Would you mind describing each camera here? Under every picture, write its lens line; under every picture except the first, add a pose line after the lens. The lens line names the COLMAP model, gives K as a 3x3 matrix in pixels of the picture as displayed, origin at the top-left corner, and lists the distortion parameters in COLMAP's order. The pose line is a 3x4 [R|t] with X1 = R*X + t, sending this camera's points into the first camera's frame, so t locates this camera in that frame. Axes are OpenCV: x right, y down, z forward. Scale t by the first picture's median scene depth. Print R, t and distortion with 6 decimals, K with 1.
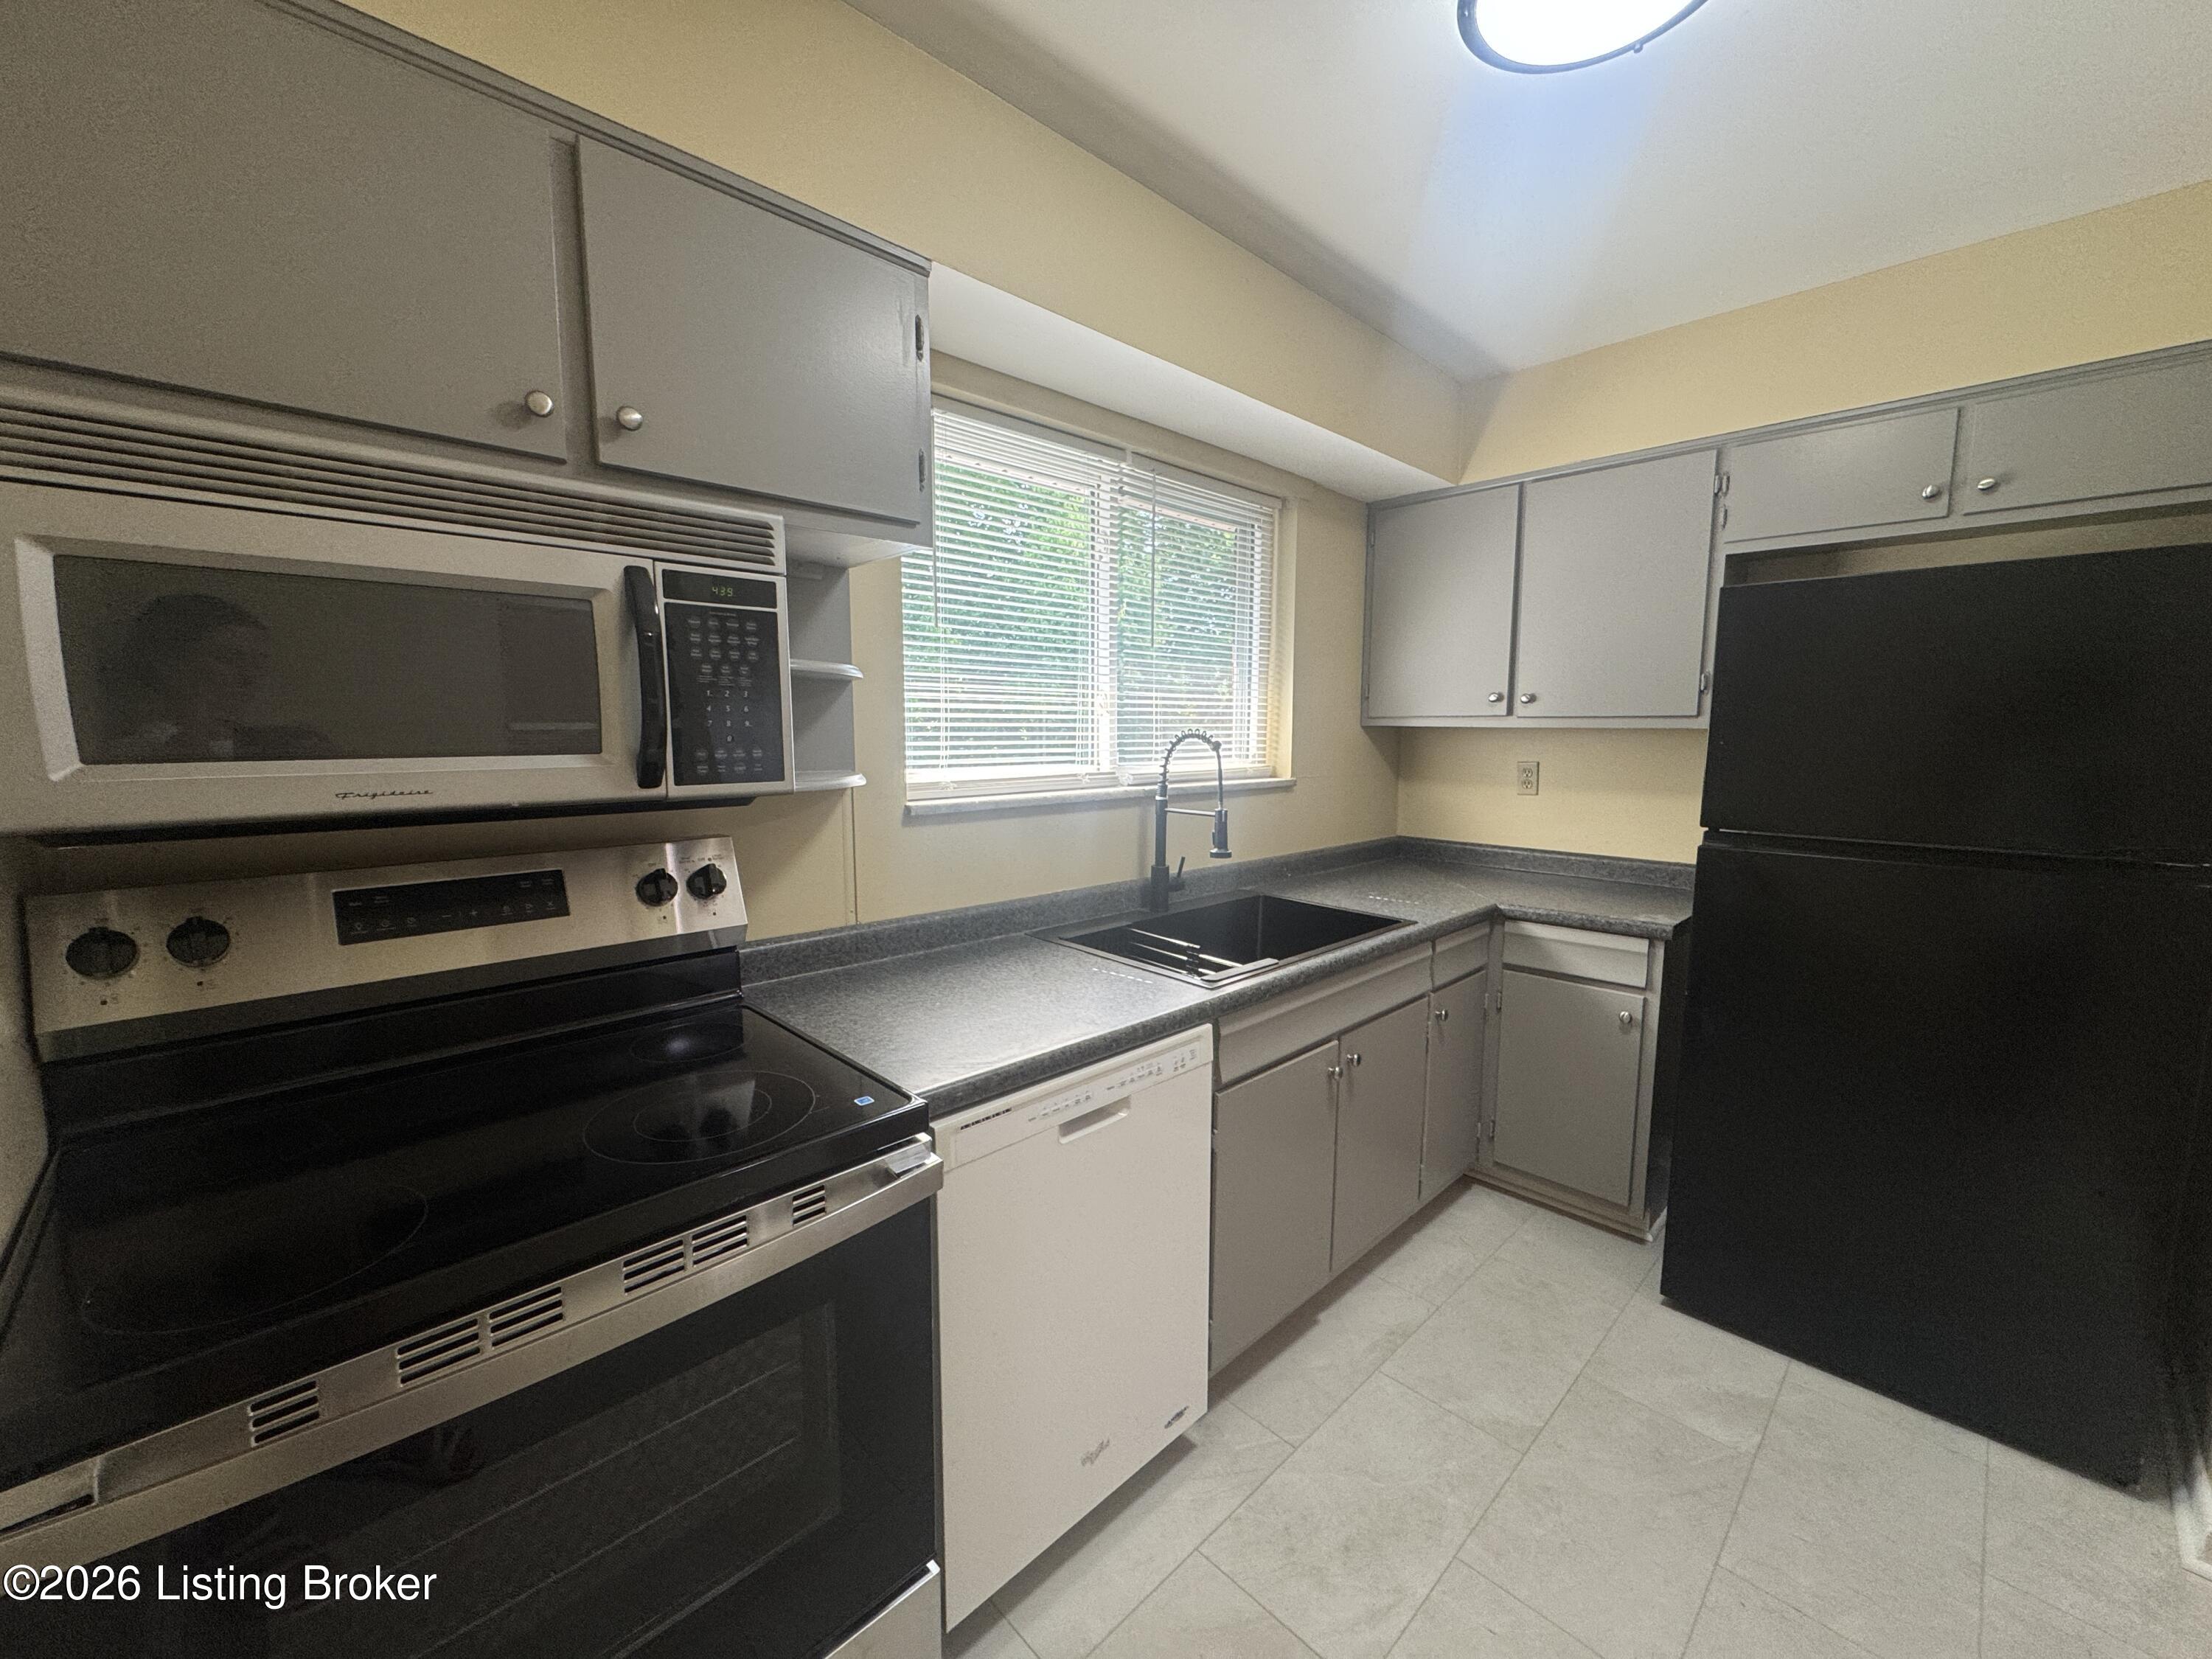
lens RADIAL K [[883.0, 0, 1107.7], [0, 883.0, 830.6], [0, 0, 1]] dist [-0.004242, 0.001071]
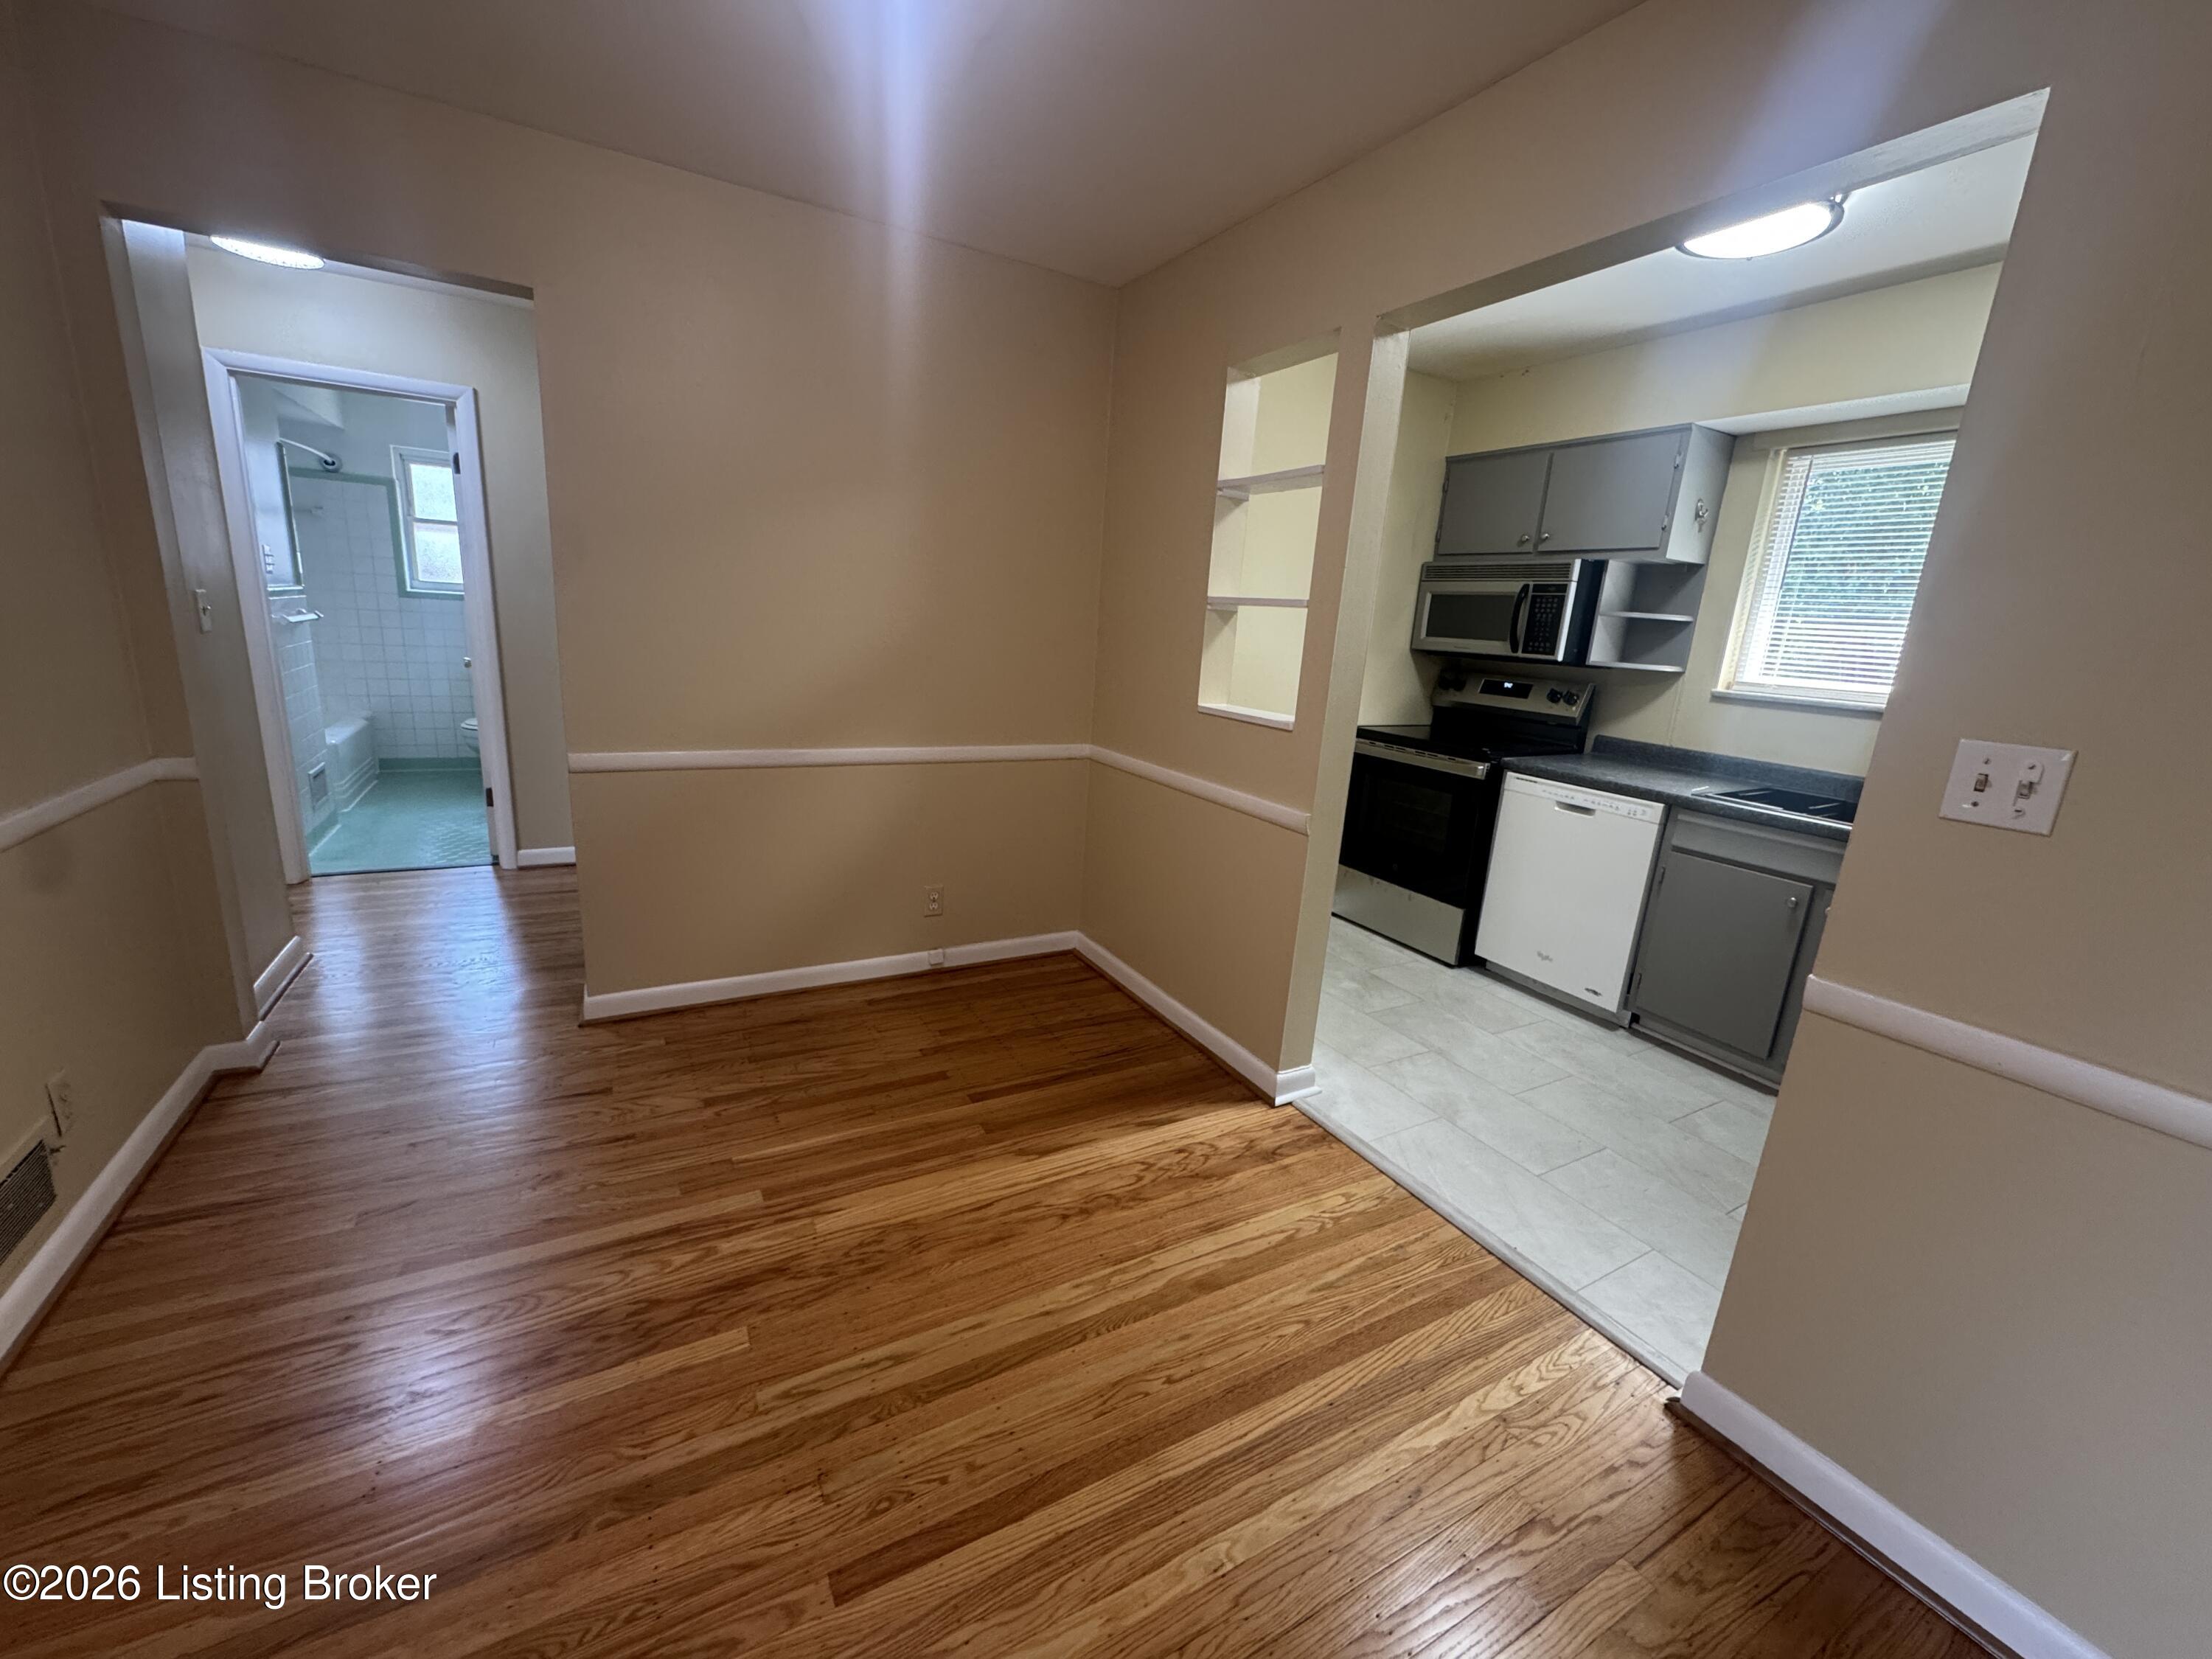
lens RADIAL K [[883.0, 0, 1104.1], [0, 883.0, 827.8], [0, 0, 1]] dist [-0.004242, 0.001071]
pose [[-0.251516, 0.207809, -0.945281, 1.581167], [-0.178195, 0.950039, 0.256268, -0.000090], [0.951308, 0.232899, -0.201919, 0.193276]]
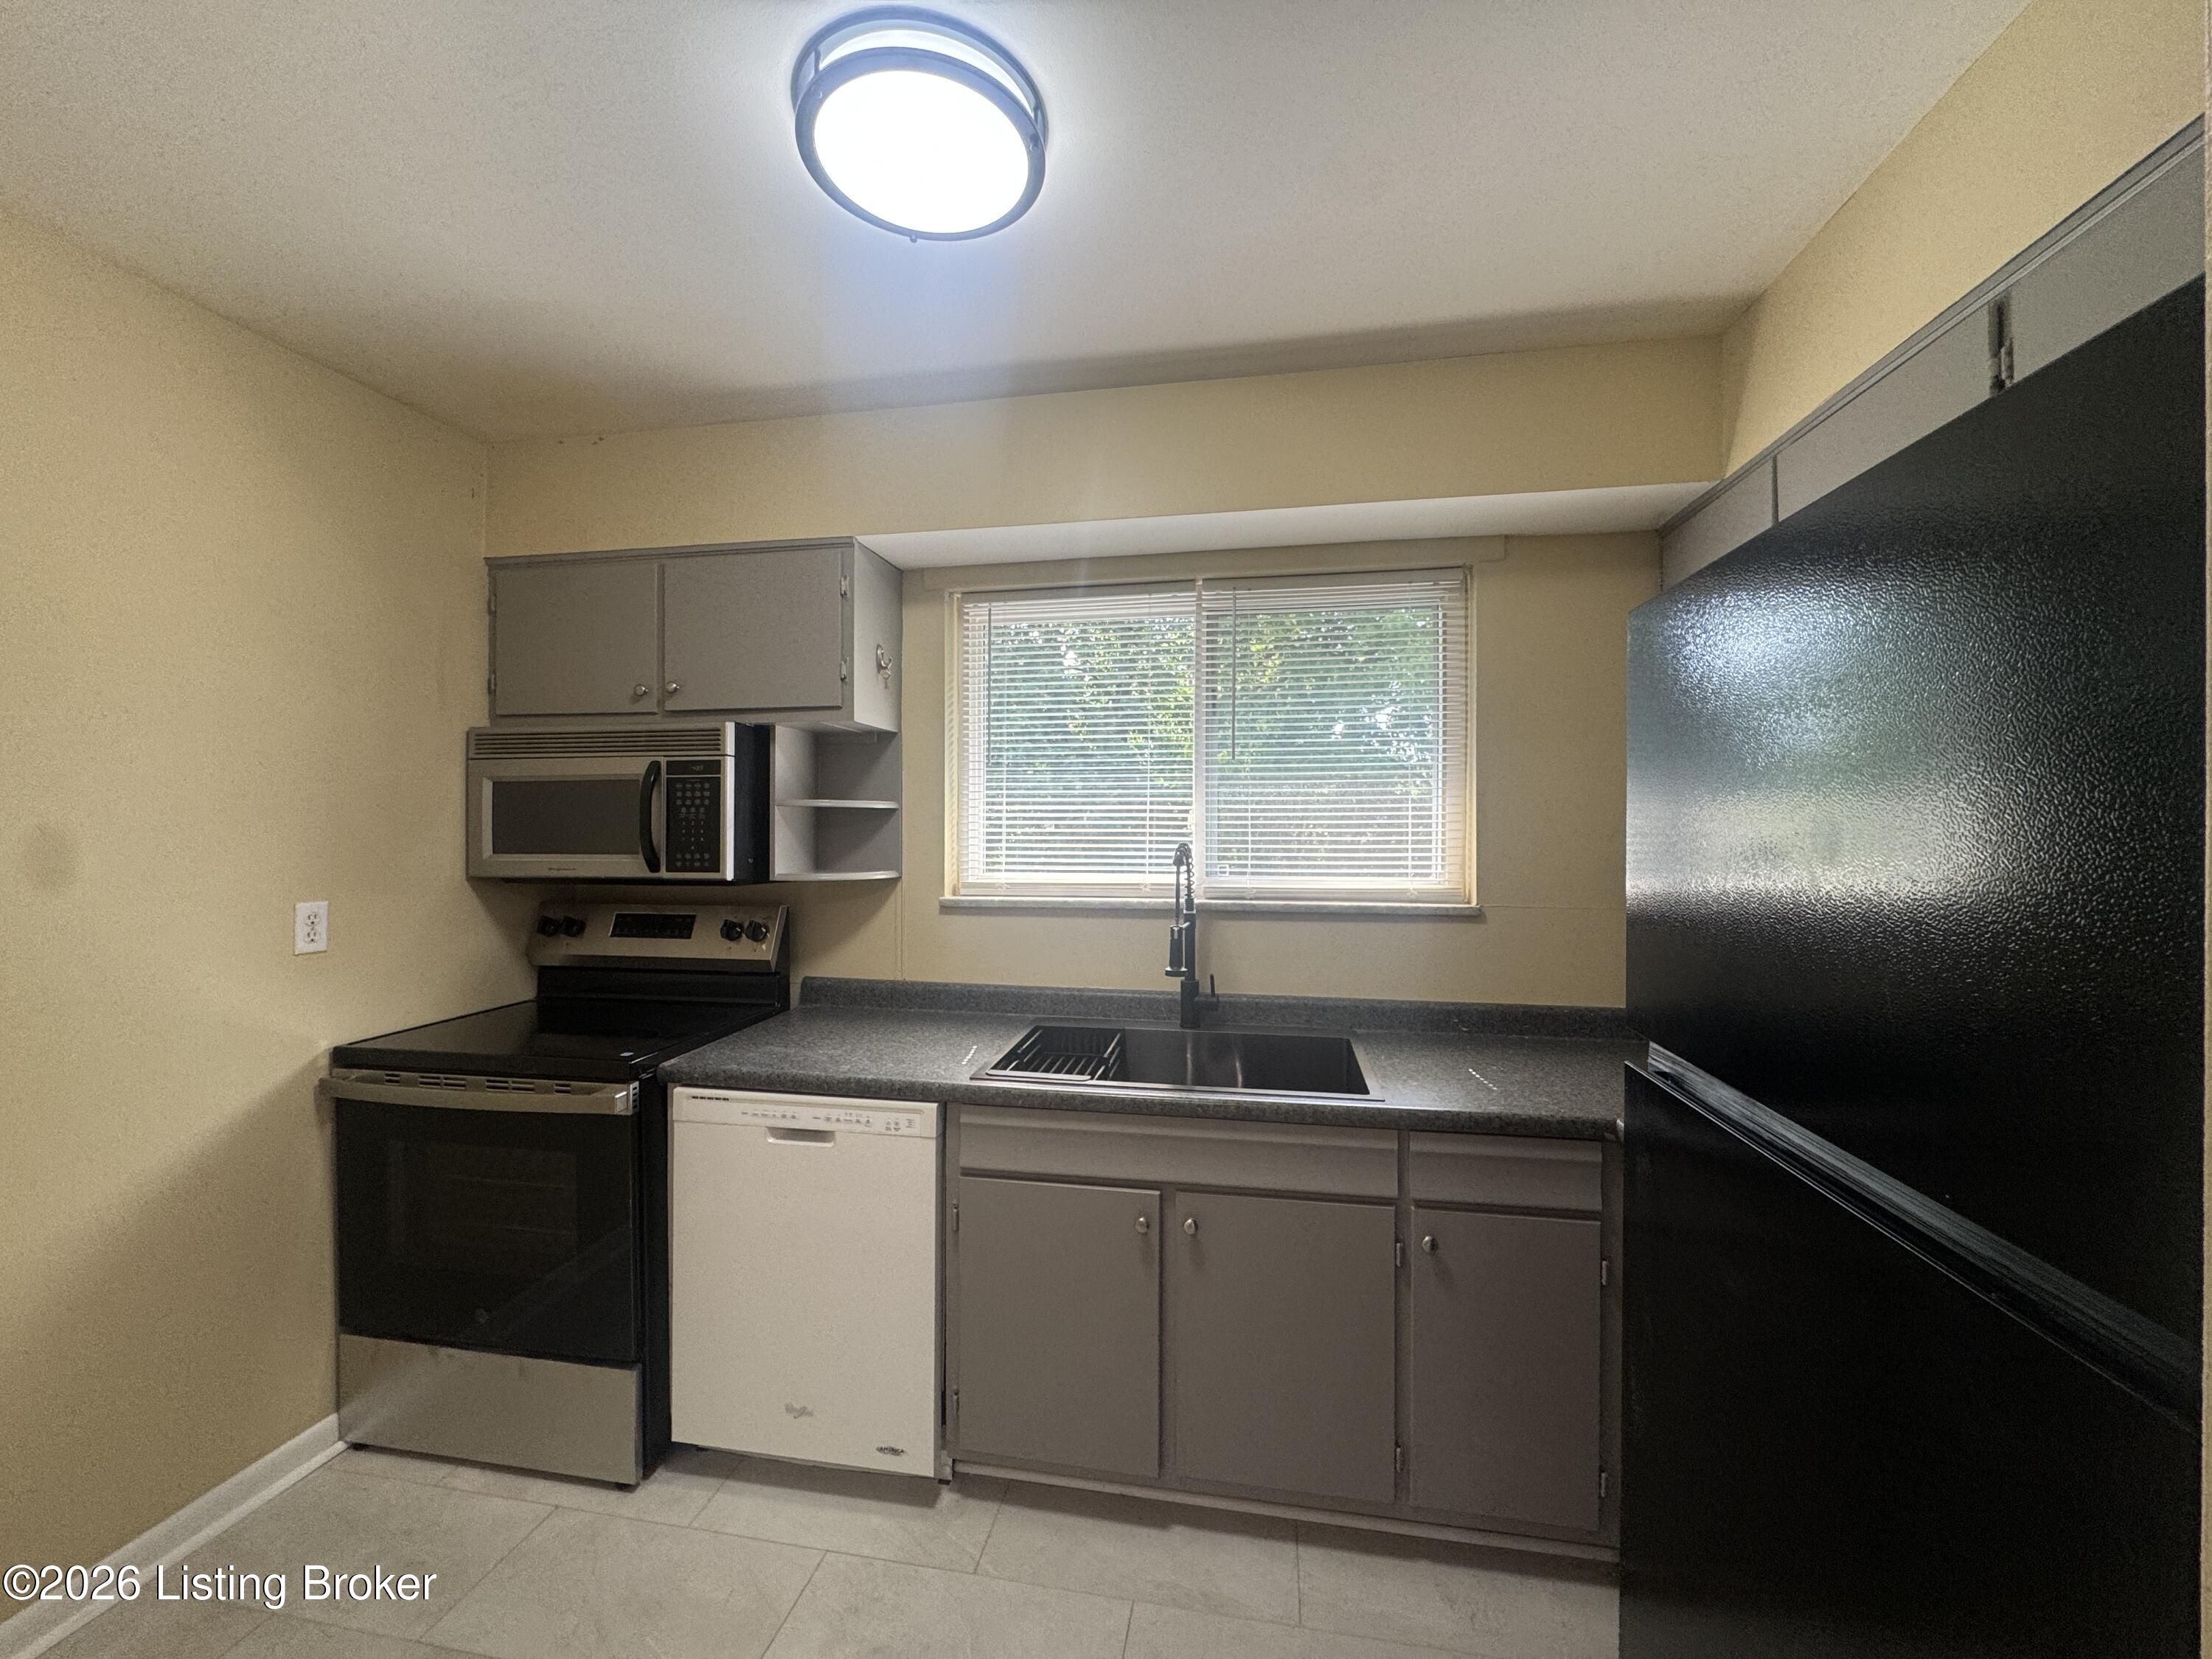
lens RADIAL K [[883.0, 0, 1104.0], [0, 883.0, 831.2], [0, 0, 1]] dist [-0.004242, 0.001071]
pose [[0.579398, -0.000860, -0.815044, 0.844851], [-0.094558, 0.993176, -0.068268, -0.051818], [0.809541, 0.116623, 0.575363, 0.350602]]
